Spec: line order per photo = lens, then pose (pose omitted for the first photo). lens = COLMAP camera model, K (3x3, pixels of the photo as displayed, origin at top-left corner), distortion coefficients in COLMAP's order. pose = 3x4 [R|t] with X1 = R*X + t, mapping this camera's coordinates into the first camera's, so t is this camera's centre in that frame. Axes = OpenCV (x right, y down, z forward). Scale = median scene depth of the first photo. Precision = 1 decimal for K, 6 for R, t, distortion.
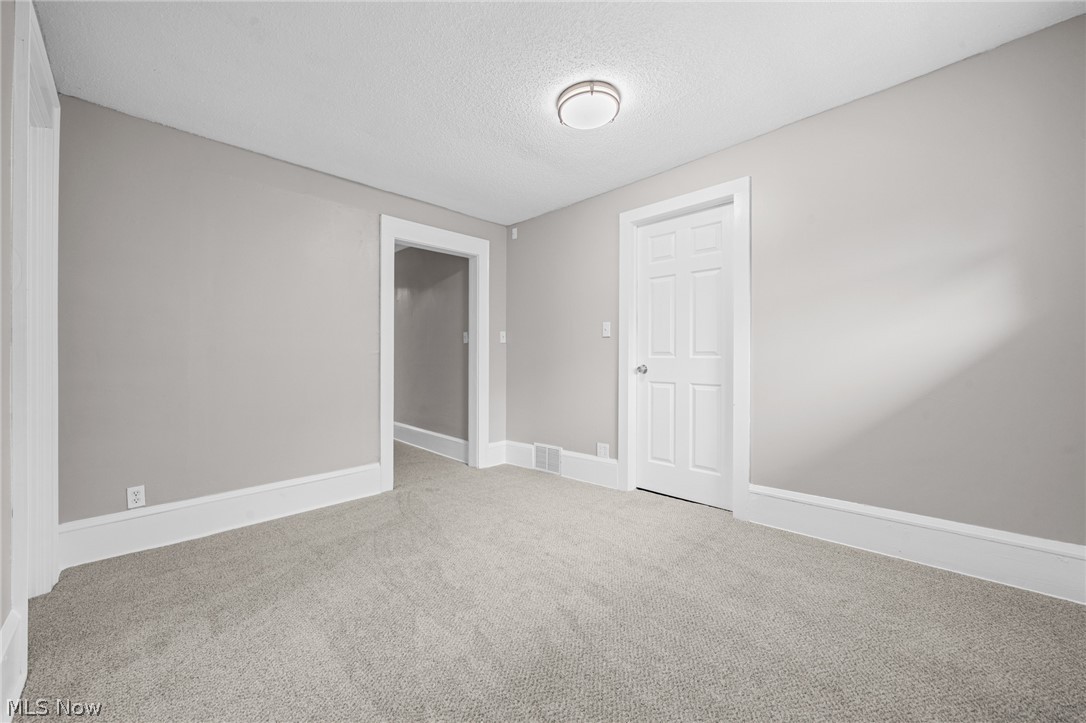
lens RADIAL K [[412.0, 0, 544.1], [0, 412.0, 357.6], [0, 0, 1]] dist [-0.002840, 0.000568]
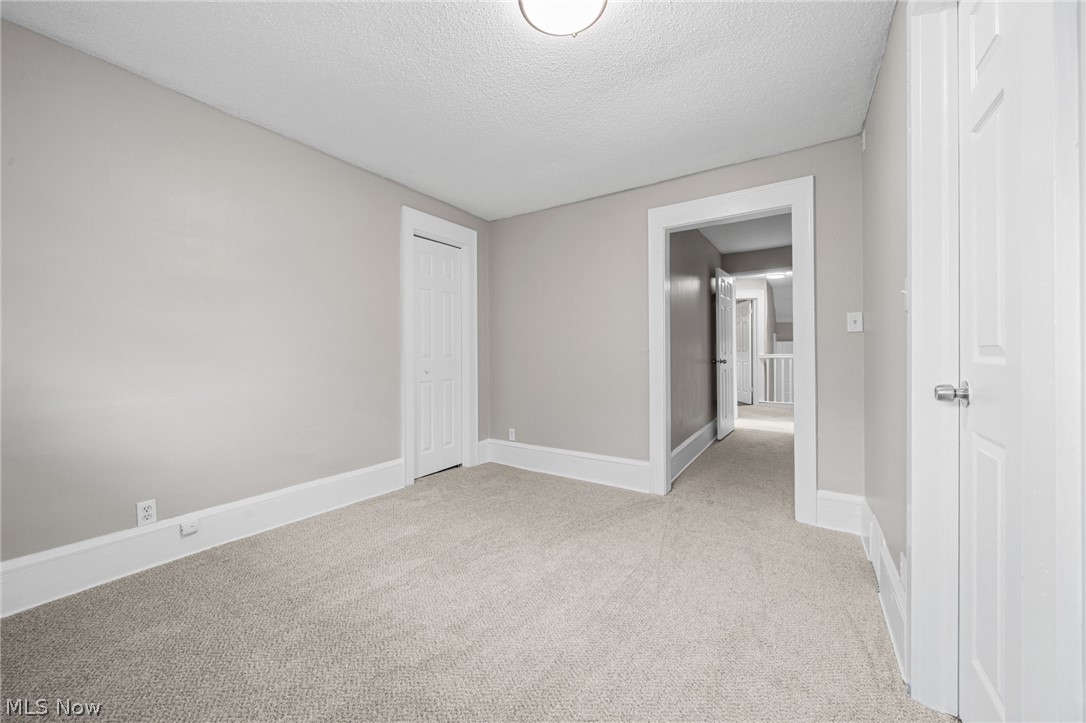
lens RADIAL K [[412.0, 0, 542.3], [0, 412.0, 352.8], [0, 0, 1]] dist [-0.002840, 0.000568]
pose [[0.176077, 0.002068, -0.984374, 0.525855], [0.000224, 0.999998, 0.002141, -0.008357], [0.984376, -0.000598, 0.176076, 0.577693]]
